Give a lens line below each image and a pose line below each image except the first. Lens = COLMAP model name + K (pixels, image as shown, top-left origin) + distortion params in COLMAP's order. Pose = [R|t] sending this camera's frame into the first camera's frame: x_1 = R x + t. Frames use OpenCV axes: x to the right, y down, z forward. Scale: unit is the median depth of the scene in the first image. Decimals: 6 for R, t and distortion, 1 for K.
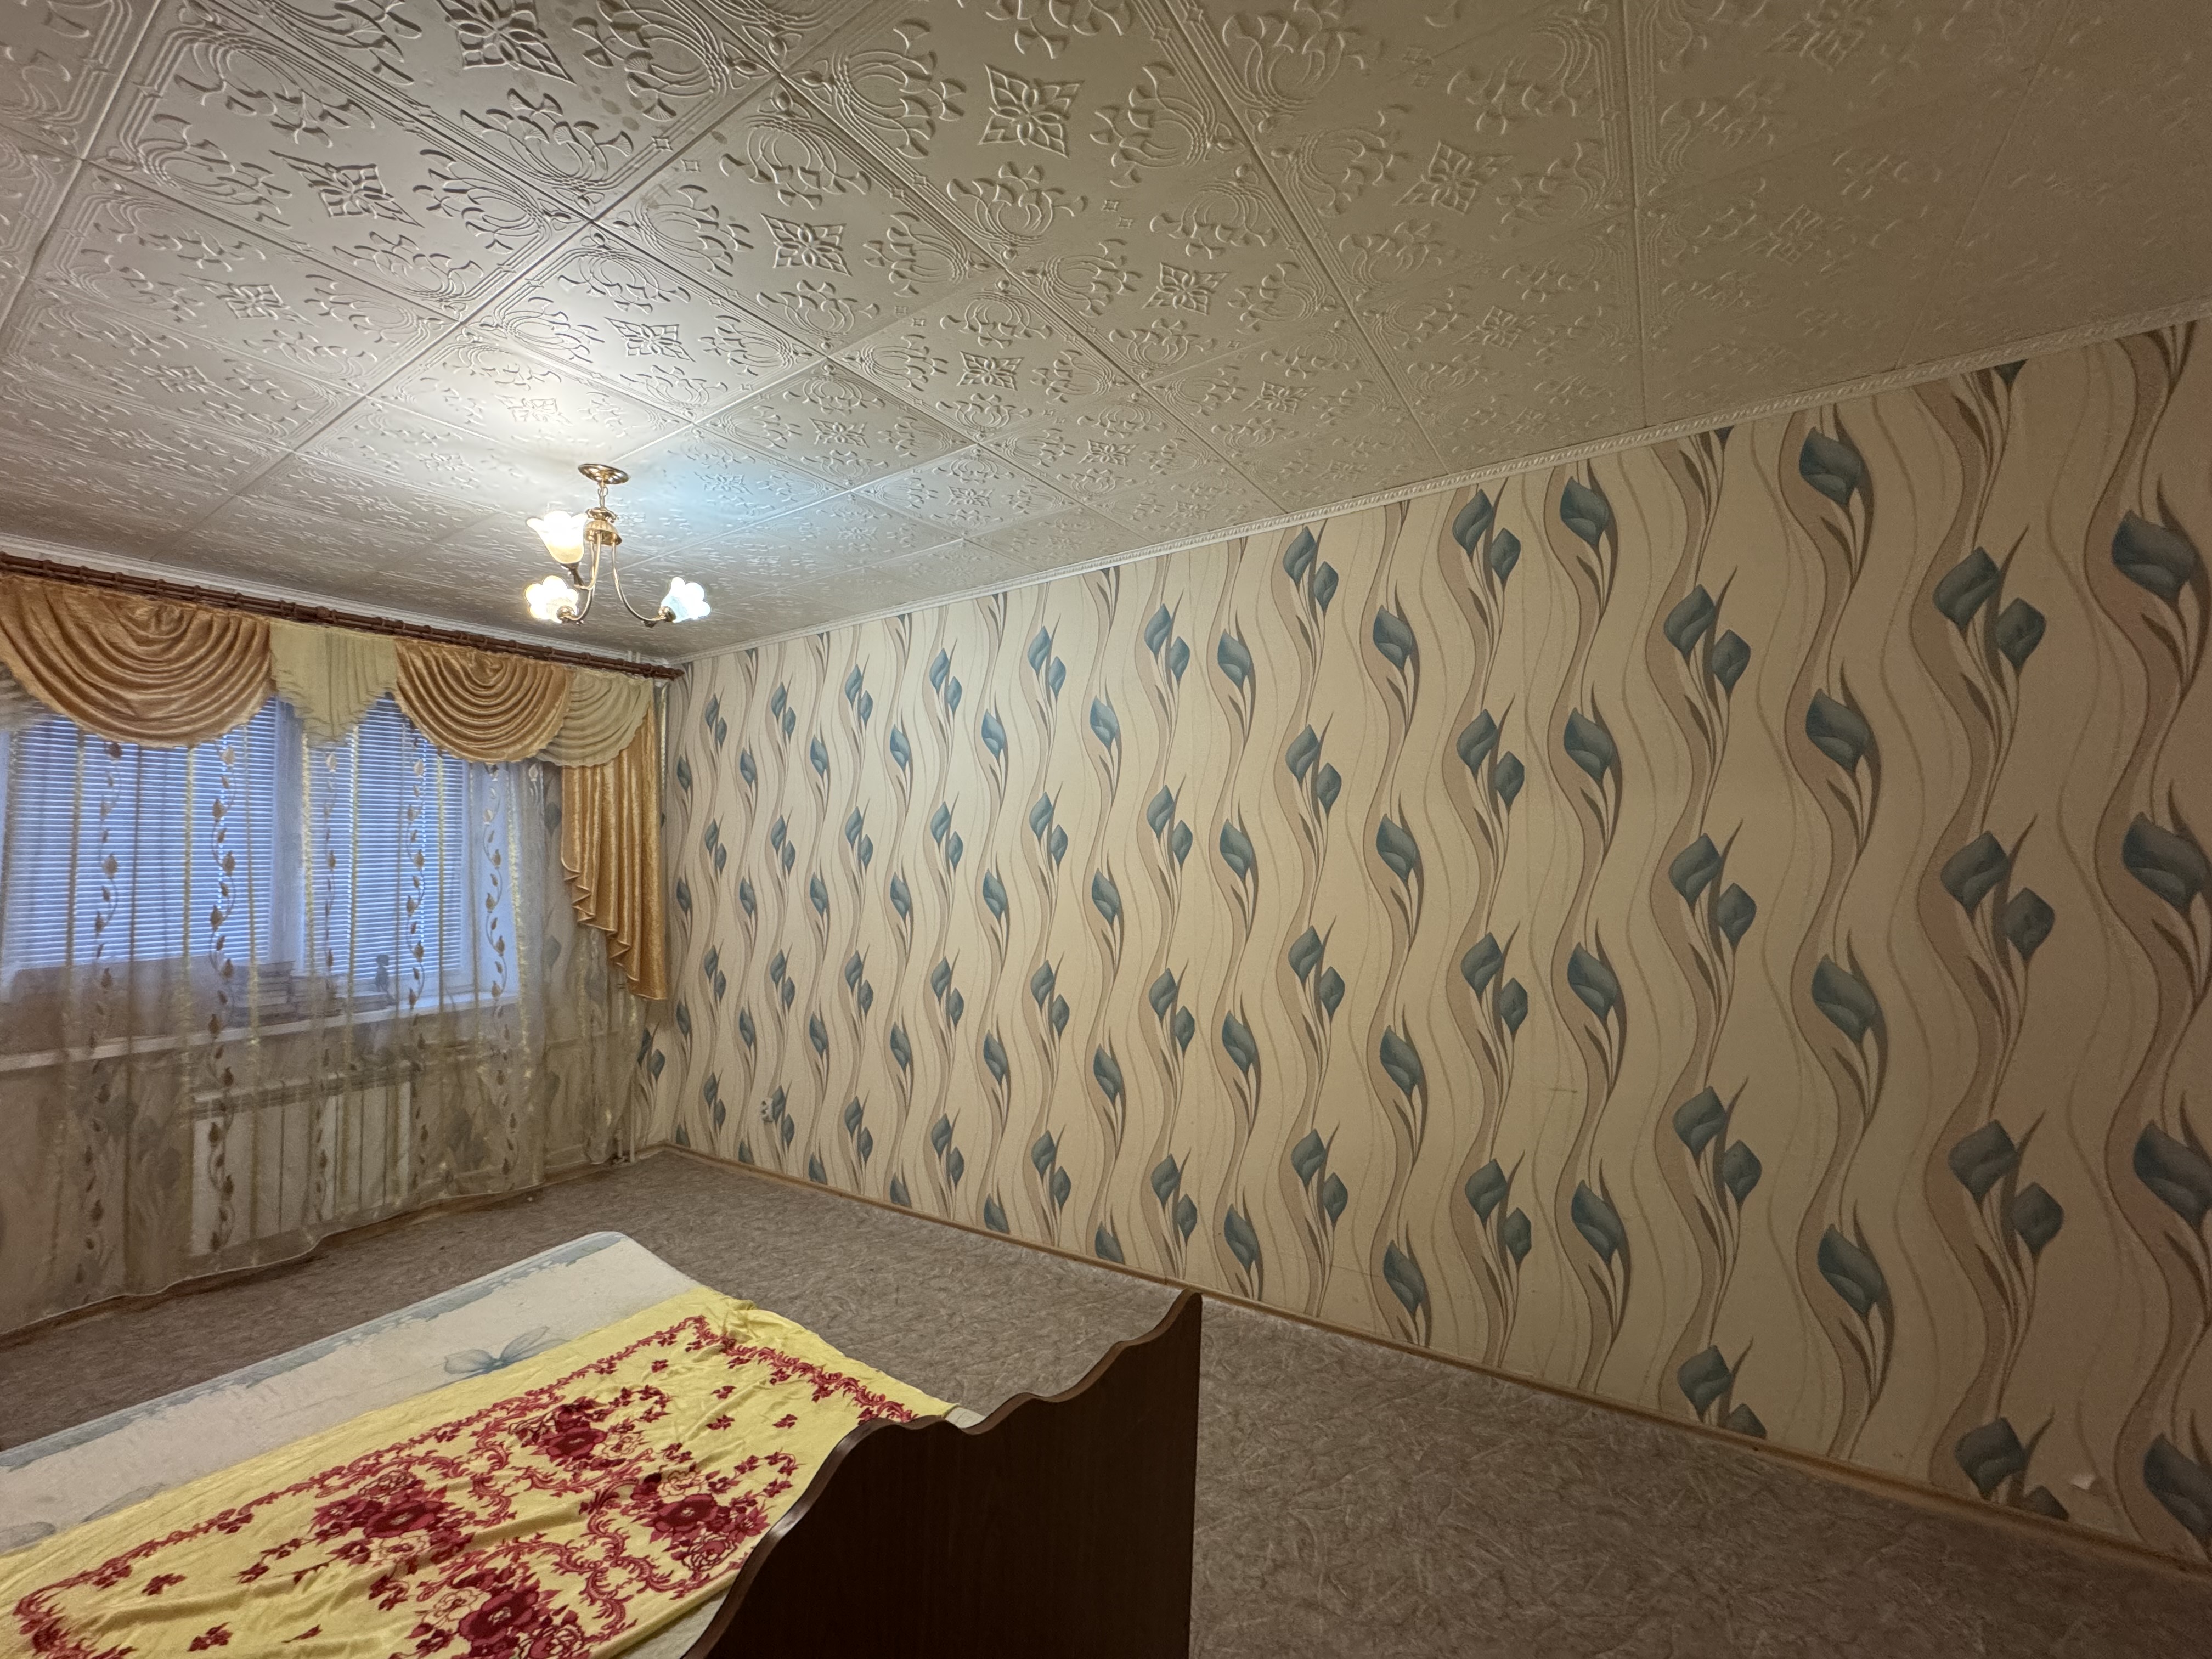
lens RADIAL K [[876.0, 0, 1103.4], [0, 876.0, 829.1], [0, 0, 1]] dist [-0.001333, 0.000281]
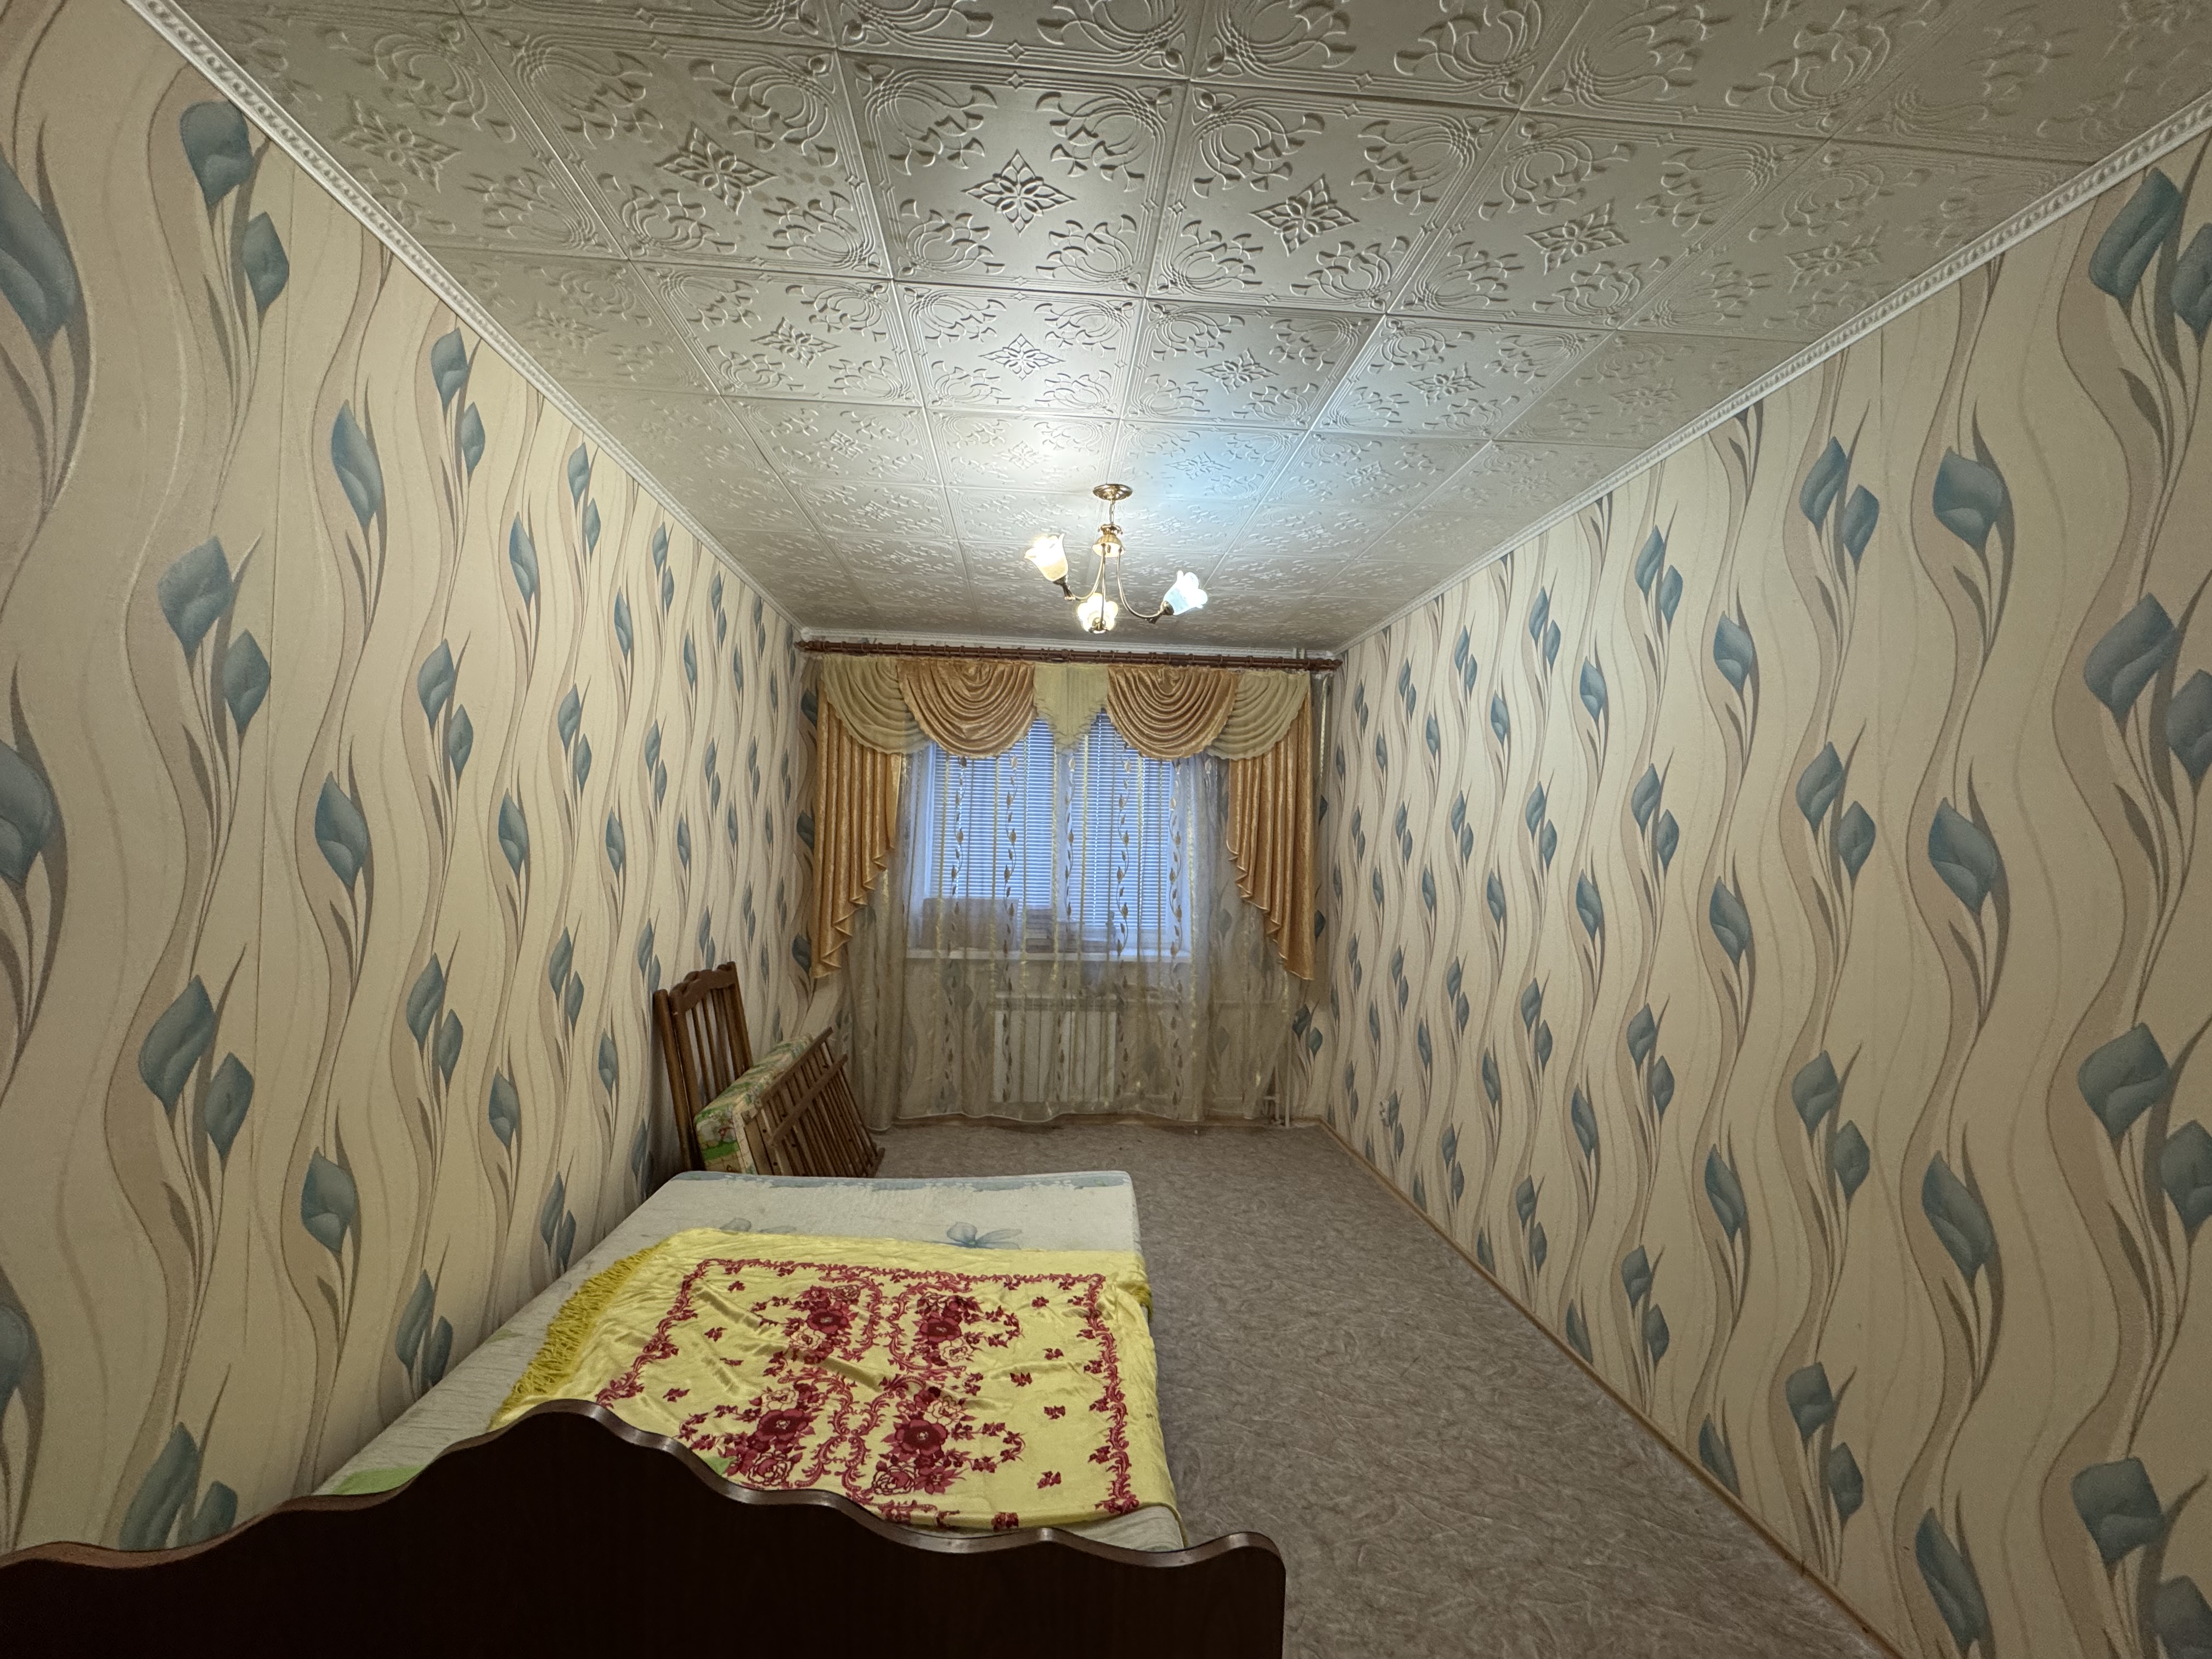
lens RADIAL K [[876.0, 0, 1101.8], [0, 876.0, 828.6], [0, 0, 1]] dist [-0.001333, 0.000281]
pose [[0.606374, 0.016676, -0.795005, 0.279416], [-0.009589, 0.999861, 0.013658, 0.005314], [0.795122, -0.000658, 0.606449, 0.283374]]
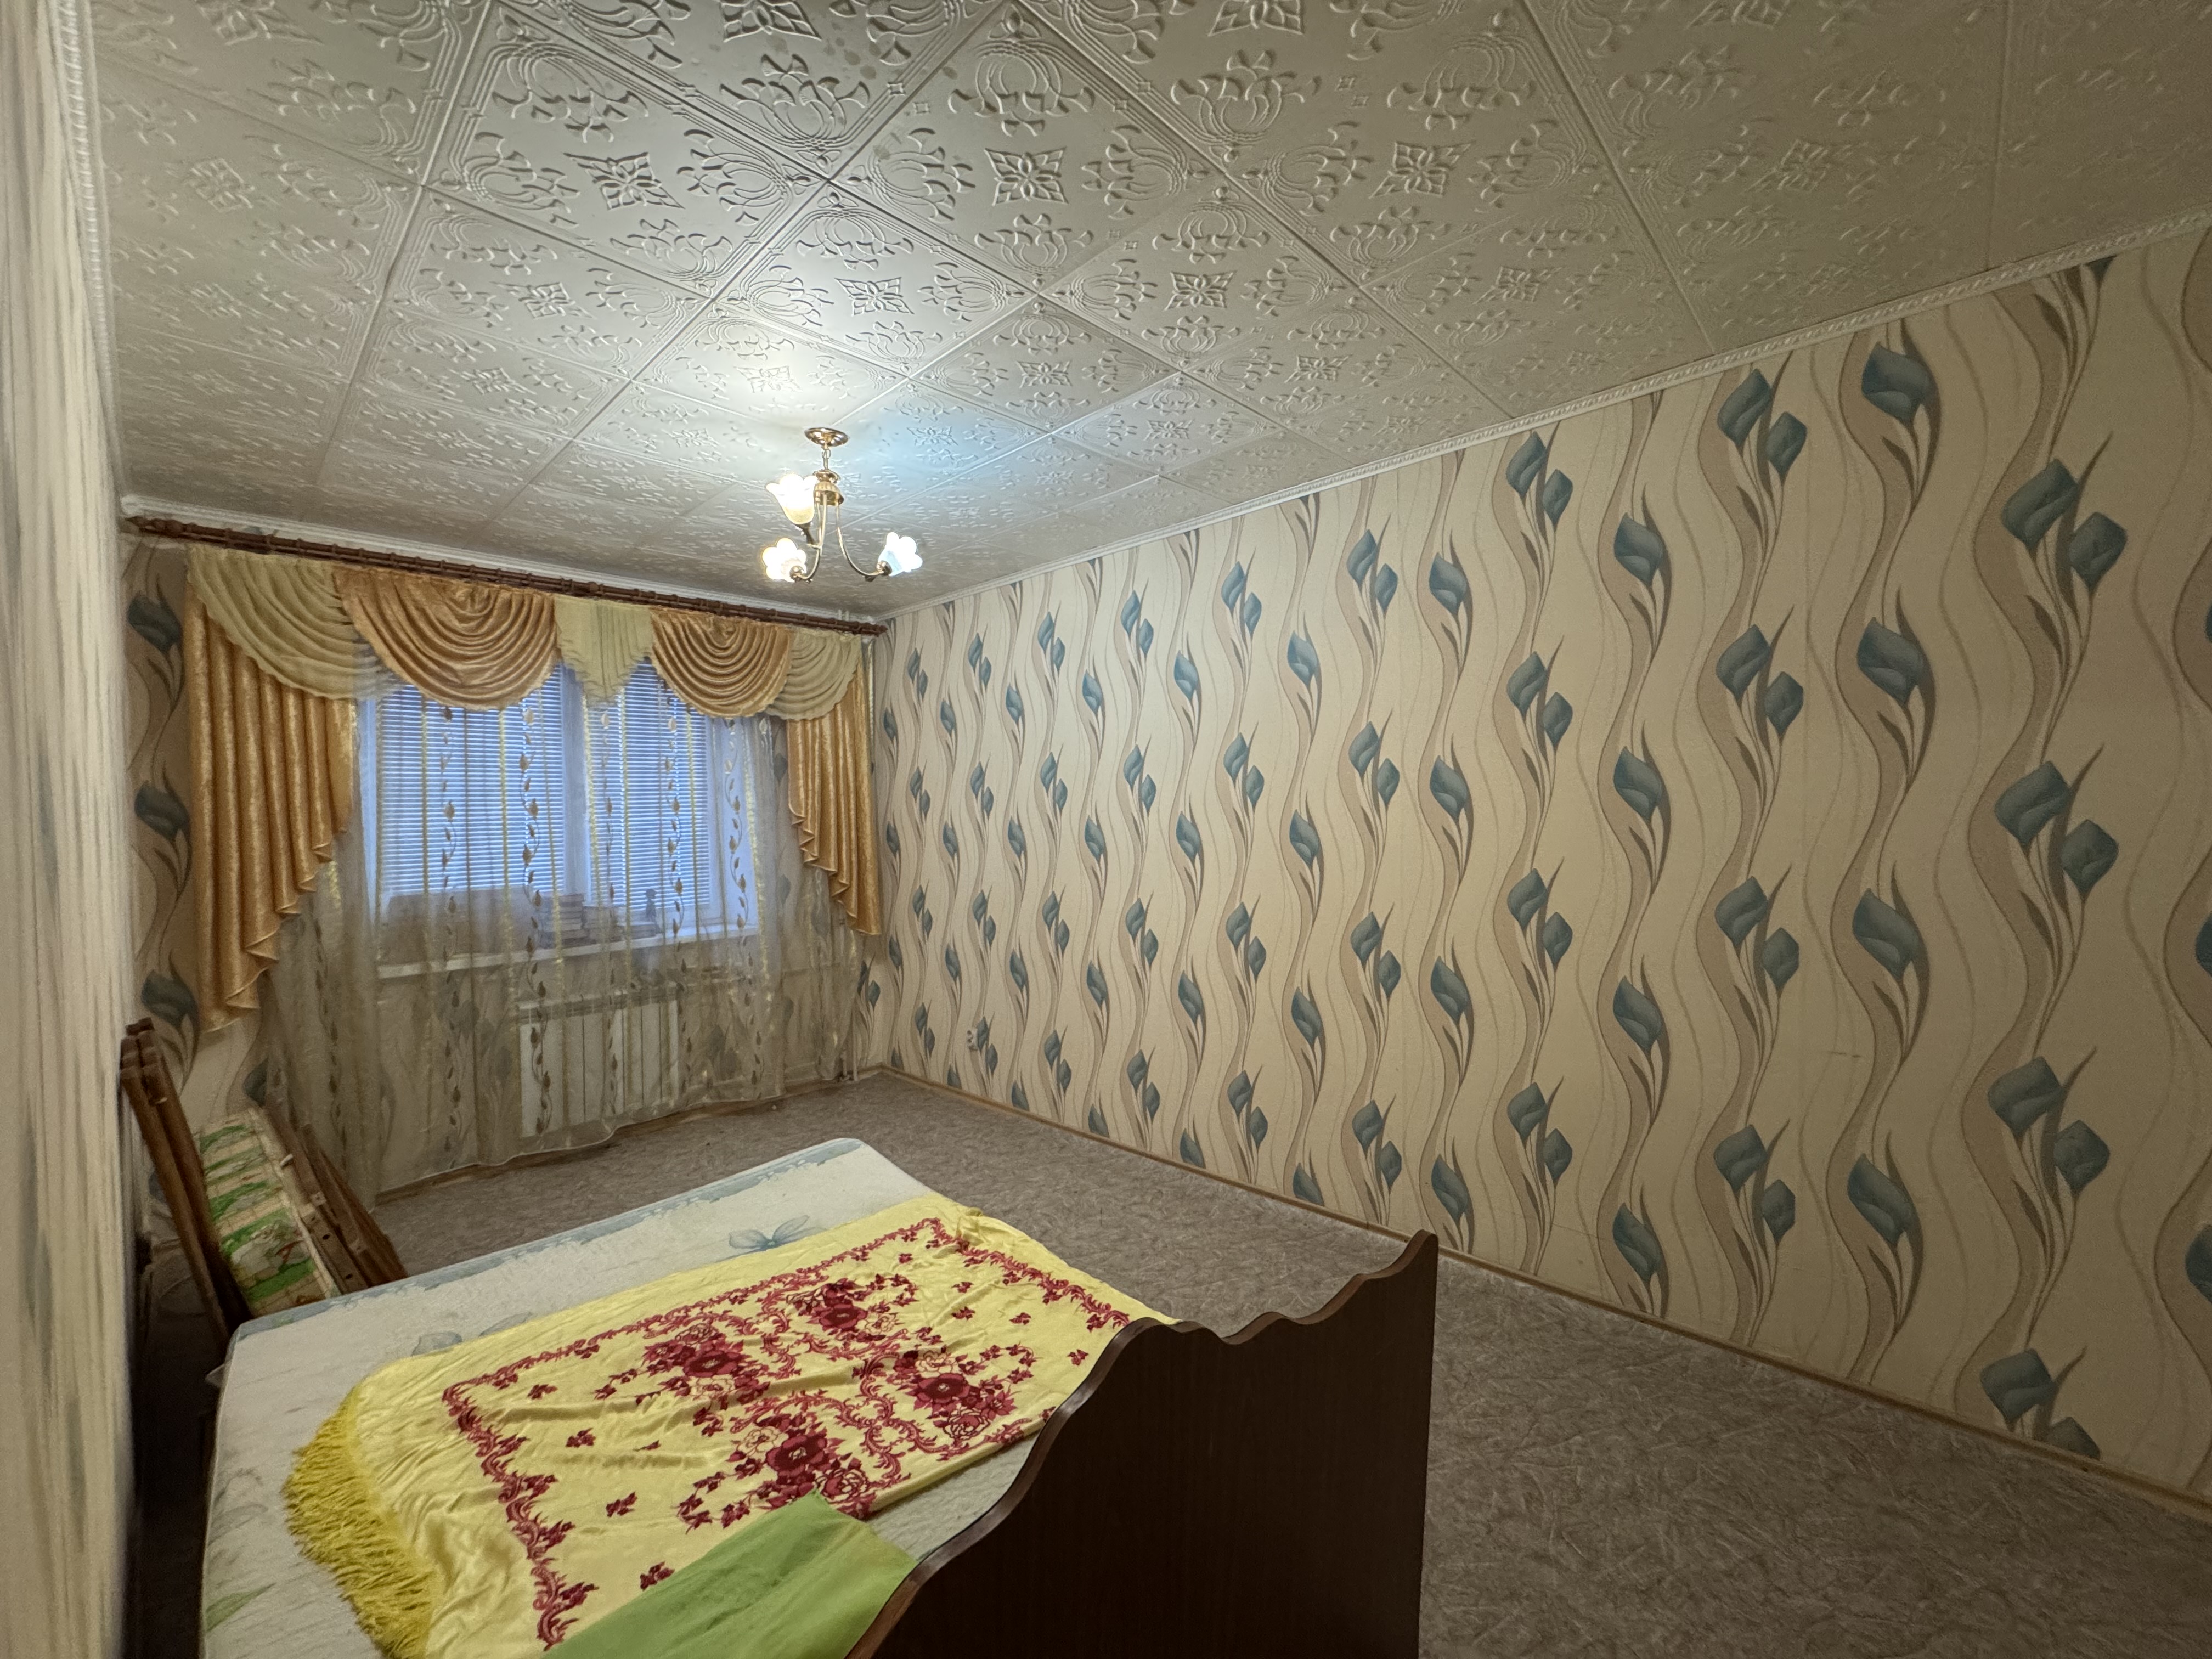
lens RADIAL K [[876.0, 0, 1103.6], [0, 876.0, 829.2], [0, 0, 1]] dist [-0.001333, 0.000281]
pose [[0.981581, -0.000611, -0.191045, -0.036252], [0.011743, 0.998297, 0.057139, 0.009934], [0.190685, -0.058330, 0.979917, -0.000340]]
